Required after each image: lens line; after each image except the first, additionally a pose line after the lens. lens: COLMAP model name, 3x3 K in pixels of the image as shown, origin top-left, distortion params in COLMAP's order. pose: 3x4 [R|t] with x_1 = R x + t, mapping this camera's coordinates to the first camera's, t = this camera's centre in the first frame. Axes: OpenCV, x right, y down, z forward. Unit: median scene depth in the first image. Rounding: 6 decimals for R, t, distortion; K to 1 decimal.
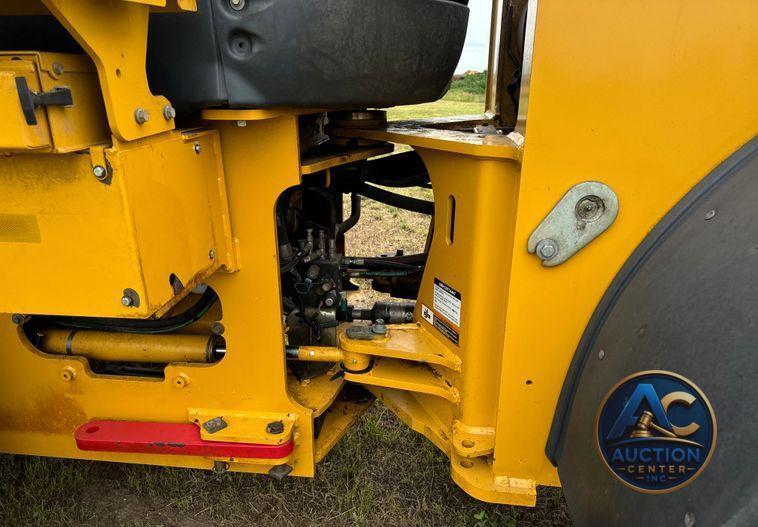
lens RADIAL K [[584.8, 0, 379.2], [0, 584.8, 259.1], [0, 0, 1]] dist [0.056074, -0.038926]
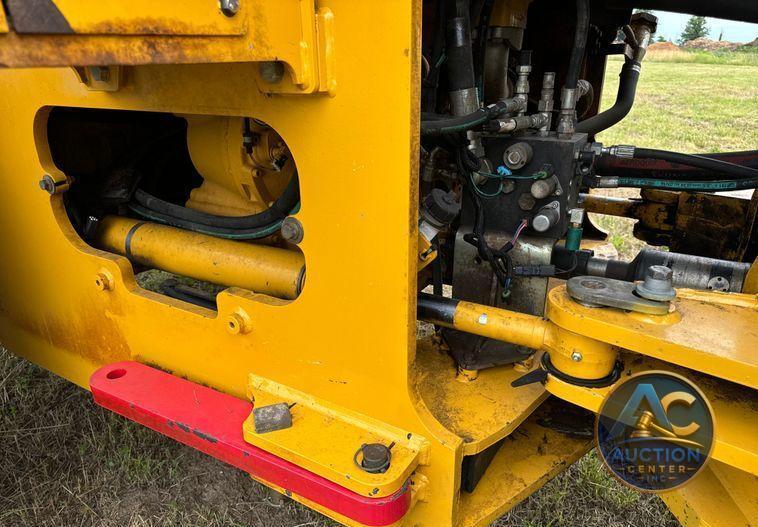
lens RADIAL K [[584.8, 0, 364.5], [0, 584.8, 286.5], [0, 0, 1]] dist [0.056074, -0.038926]
pose [[0.904846, 0.161305, -0.393998, -0.019219], [-0.127449, 0.985634, 0.110826, 0.090869], [0.406214, -0.050066, 0.912405, 0.512887]]
